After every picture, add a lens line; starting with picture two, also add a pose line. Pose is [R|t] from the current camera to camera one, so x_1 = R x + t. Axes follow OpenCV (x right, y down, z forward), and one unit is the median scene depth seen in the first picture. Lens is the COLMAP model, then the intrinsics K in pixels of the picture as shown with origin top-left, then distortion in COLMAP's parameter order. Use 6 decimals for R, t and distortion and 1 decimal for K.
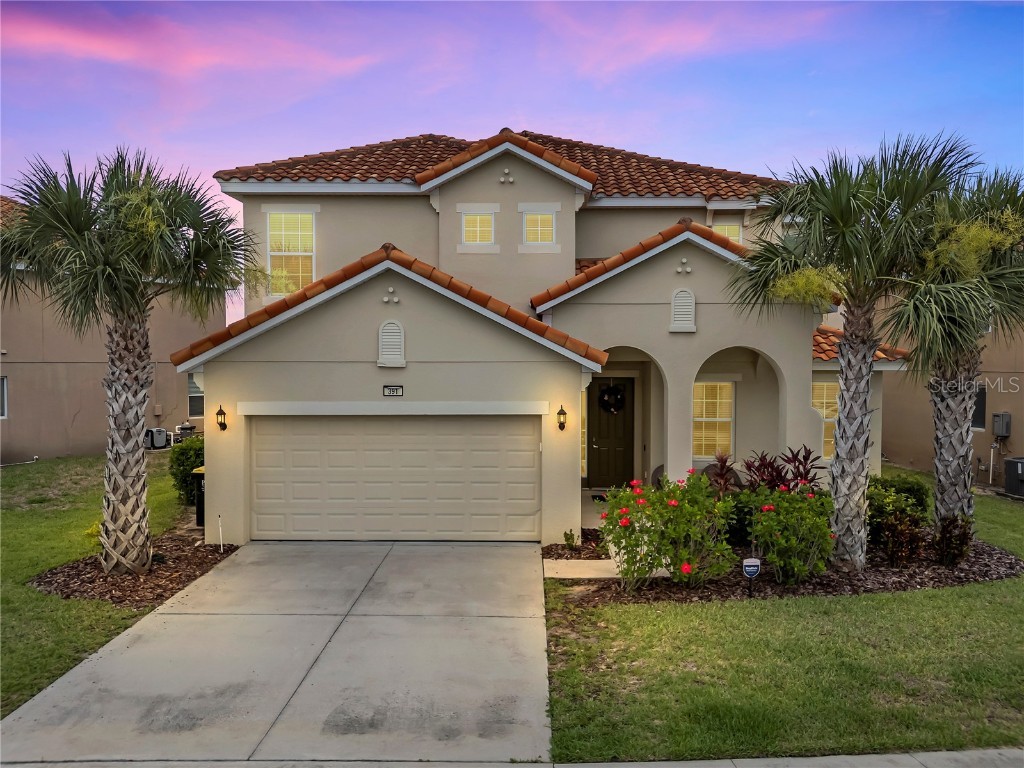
lens RADIAL K [[768.3, 0, 516.4], [0, 768.3, 386.3], [0, 0, 1]] dist [0.083764, -0.092905]
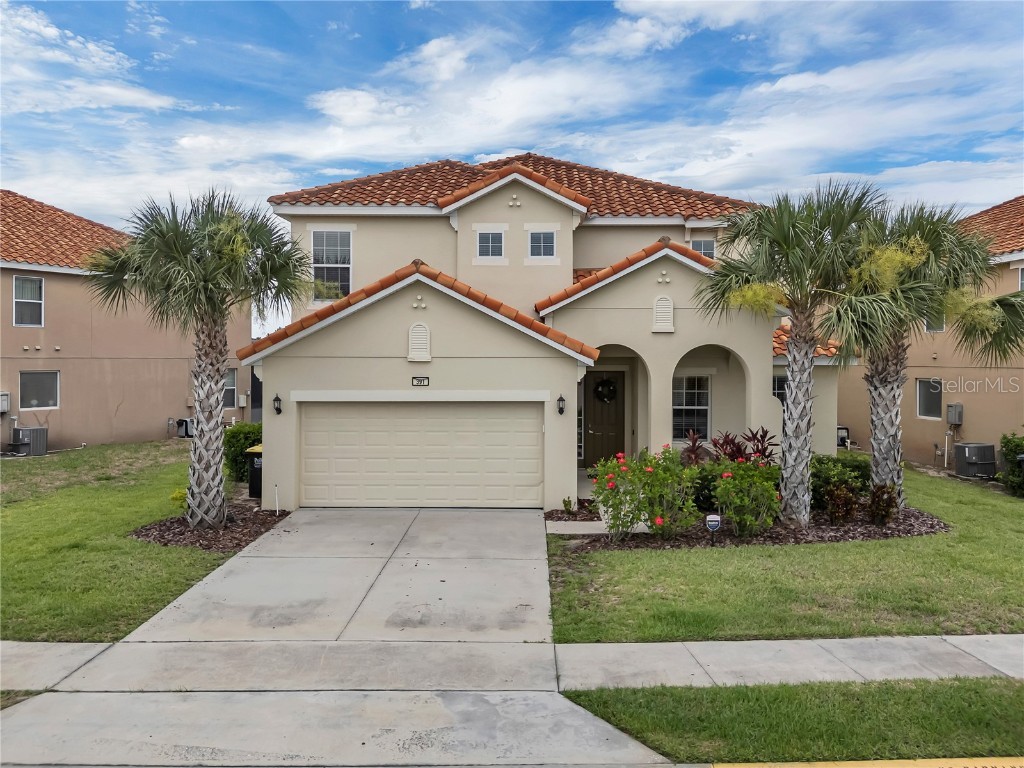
lens RADIAL K [[768.3, 0, 516.4], [0, 768.3, 386.3], [0, 0, 1]] dist [0.083764, -0.092905]
pose [[1.000000, 0.000763, -0.000069, -0.012244], [-0.000763, 0.999990, 0.004466, 0.009309], [0.000072, -0.004466, 0.999990, -0.229793]]
